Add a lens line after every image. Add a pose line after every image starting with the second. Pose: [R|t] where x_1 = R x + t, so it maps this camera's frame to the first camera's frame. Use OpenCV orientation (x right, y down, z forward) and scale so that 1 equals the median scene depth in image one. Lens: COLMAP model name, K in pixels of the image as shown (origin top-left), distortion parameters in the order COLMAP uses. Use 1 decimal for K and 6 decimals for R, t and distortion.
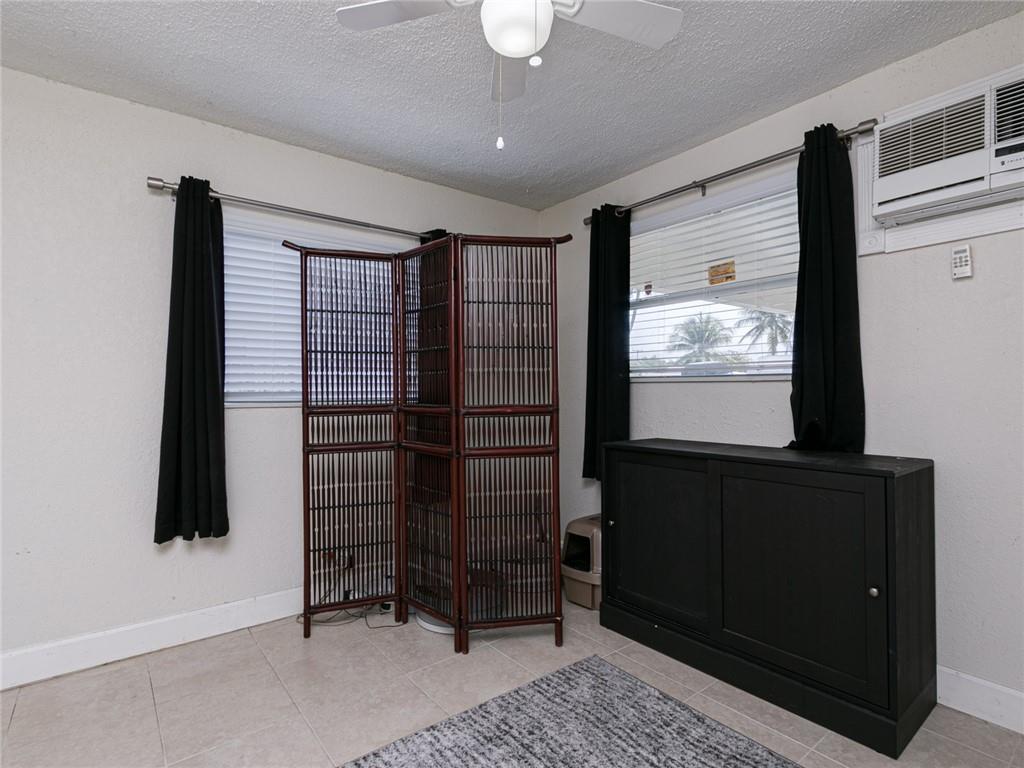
lens RADIAL K [[520.0, 0, 520.4], [0, 520.0, 388.8], [0, 0, 1]] dist [-0.000553, -0.000359]
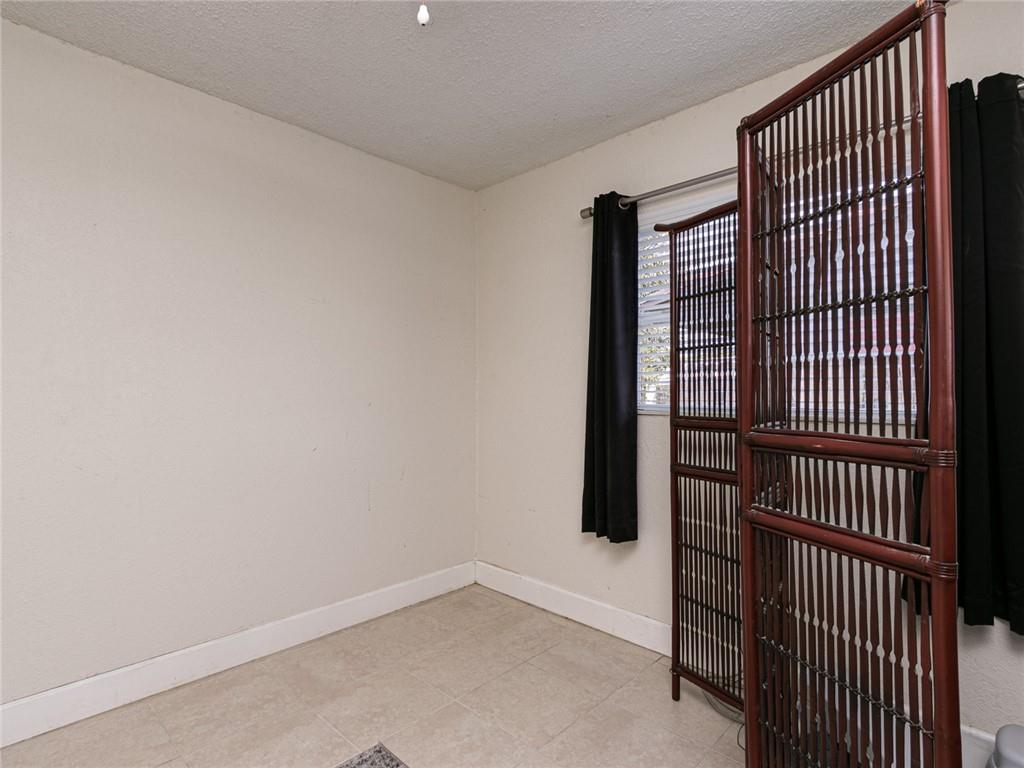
lens RADIAL K [[528.1, 0, 512.0], [0, 528.1, 384.0], [0, 0, 1]] dist [-0.028089, -0.000059]
pose [[0.125117, -0.011858, -0.992071, 0.387673], [-0.002130, 0.999923, -0.012220, -0.006670], [0.992140, 0.003642, 0.125082, 0.657100]]
